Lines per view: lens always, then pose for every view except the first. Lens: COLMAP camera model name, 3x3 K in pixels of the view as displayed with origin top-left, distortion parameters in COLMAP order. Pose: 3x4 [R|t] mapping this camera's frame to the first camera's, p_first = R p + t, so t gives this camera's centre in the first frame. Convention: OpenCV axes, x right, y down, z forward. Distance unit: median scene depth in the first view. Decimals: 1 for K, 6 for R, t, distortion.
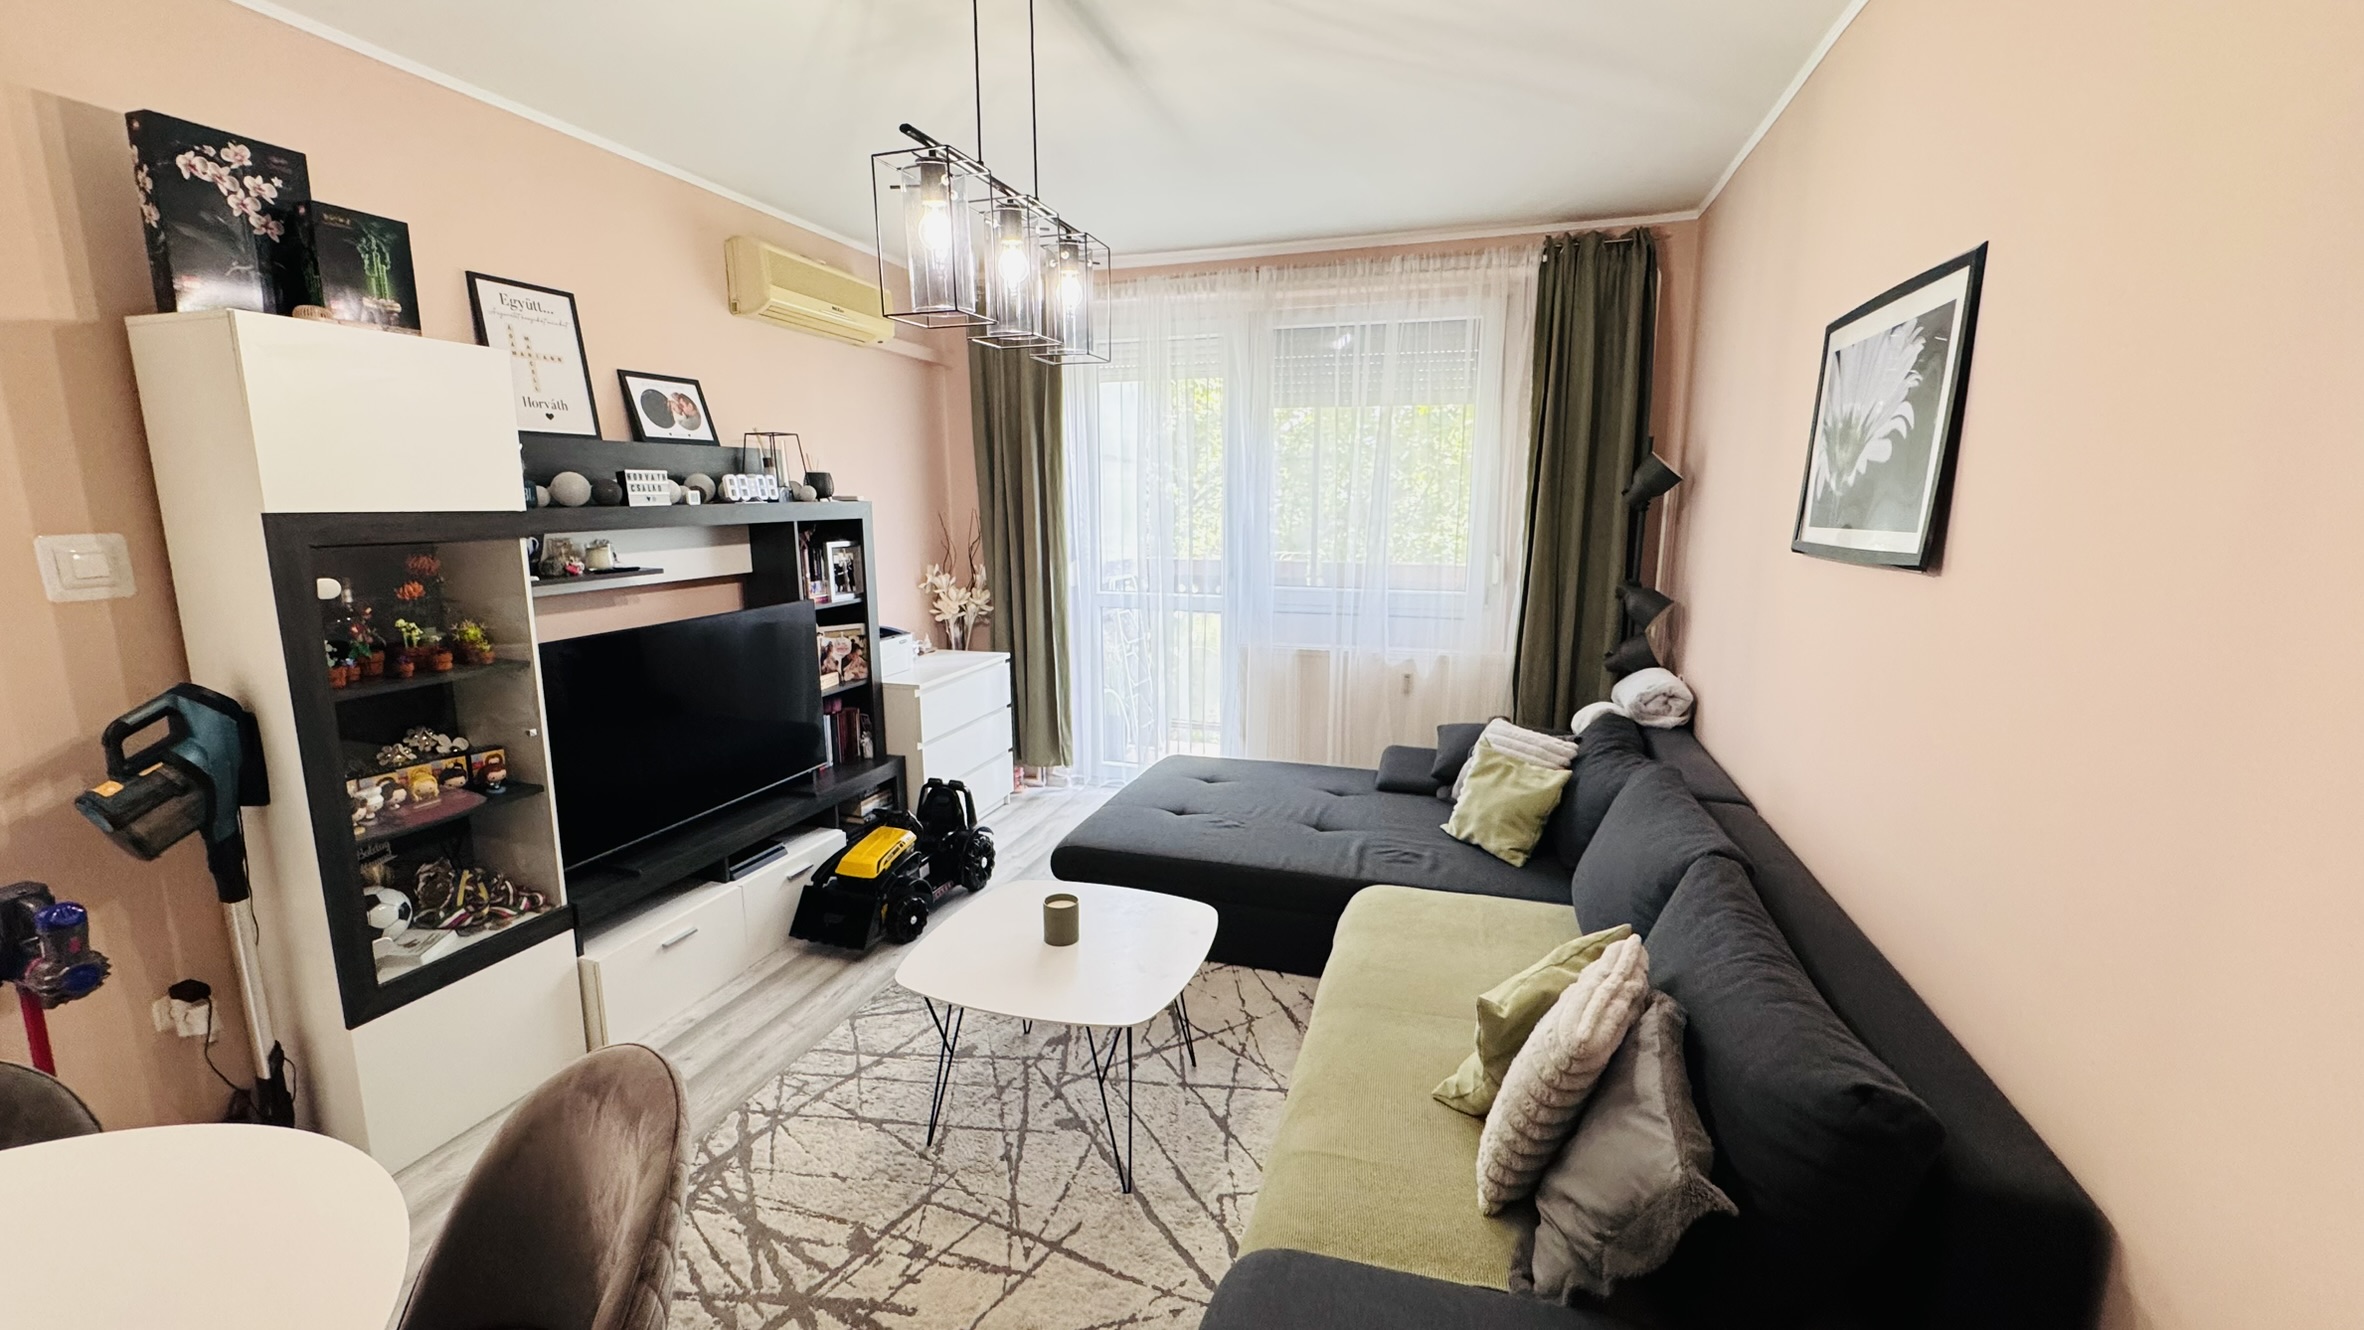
lens RADIAL K [[935.9, 0, 1170.7], [0, 935.9, 662.6], [0, 0, 1]] dist [-0.008426, 0.000303]
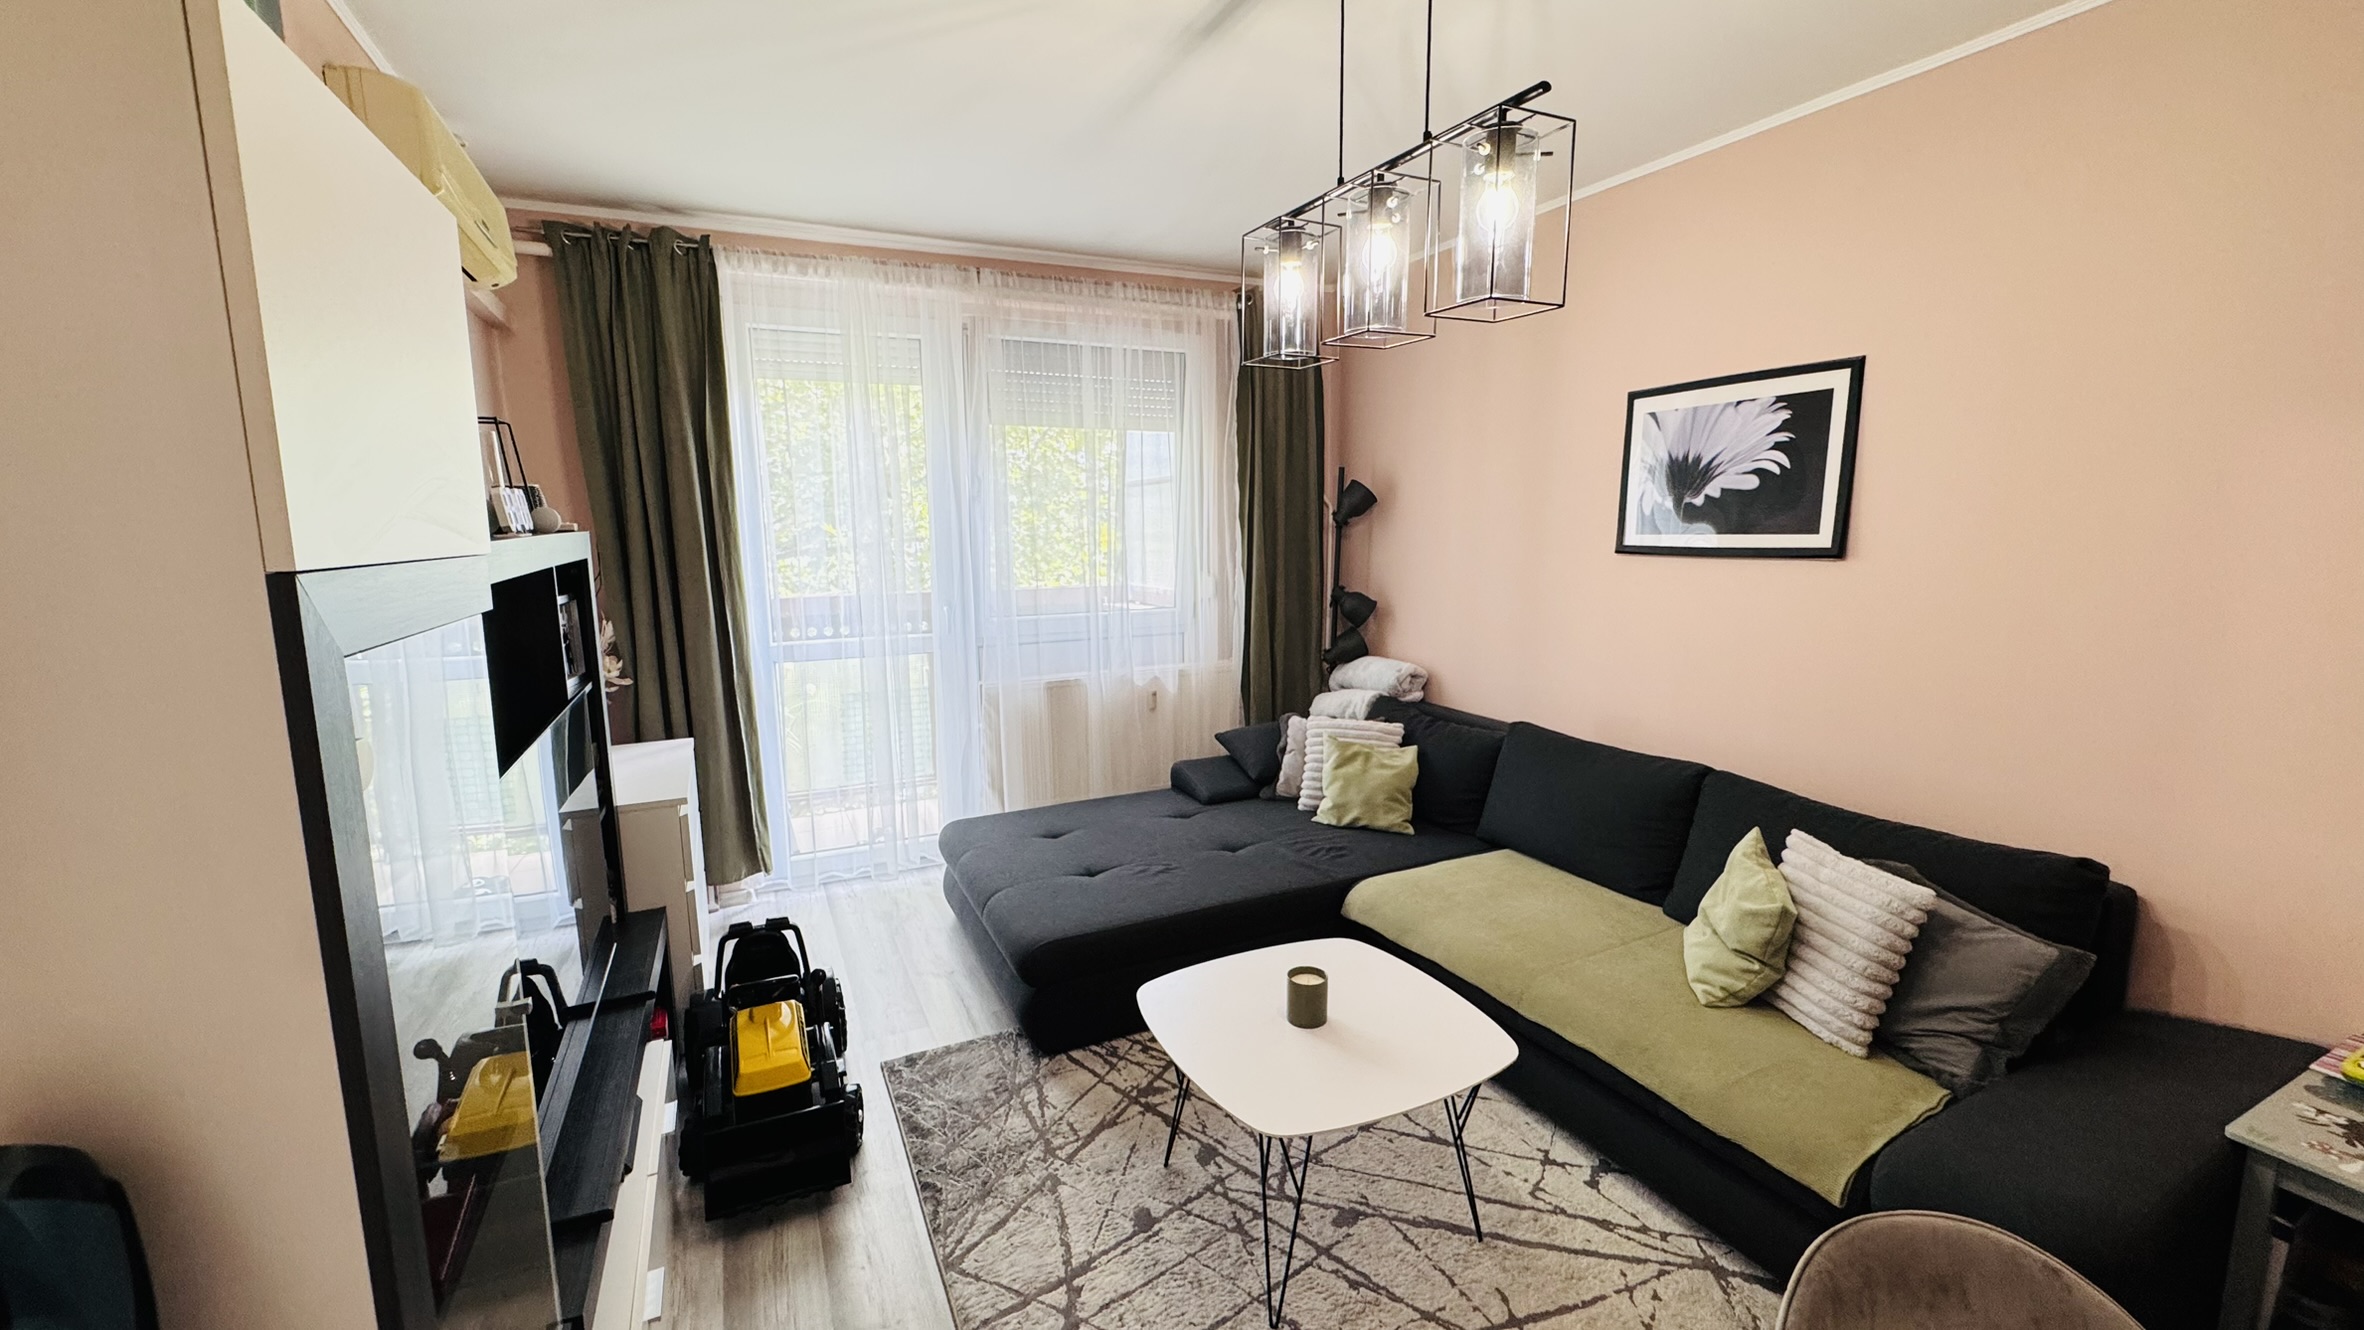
lens RADIAL K [[935.9, 0, 1170.8], [0, 935.9, 667.8], [0, 0, 1]] dist [-0.008426, 0.000303]
pose [[0.733147, -0.113824, 0.670477, -0.468438], [0.129232, 0.991248, 0.026968, -0.043901], [-0.667678, 0.066876, 0.741440, 0.254939]]
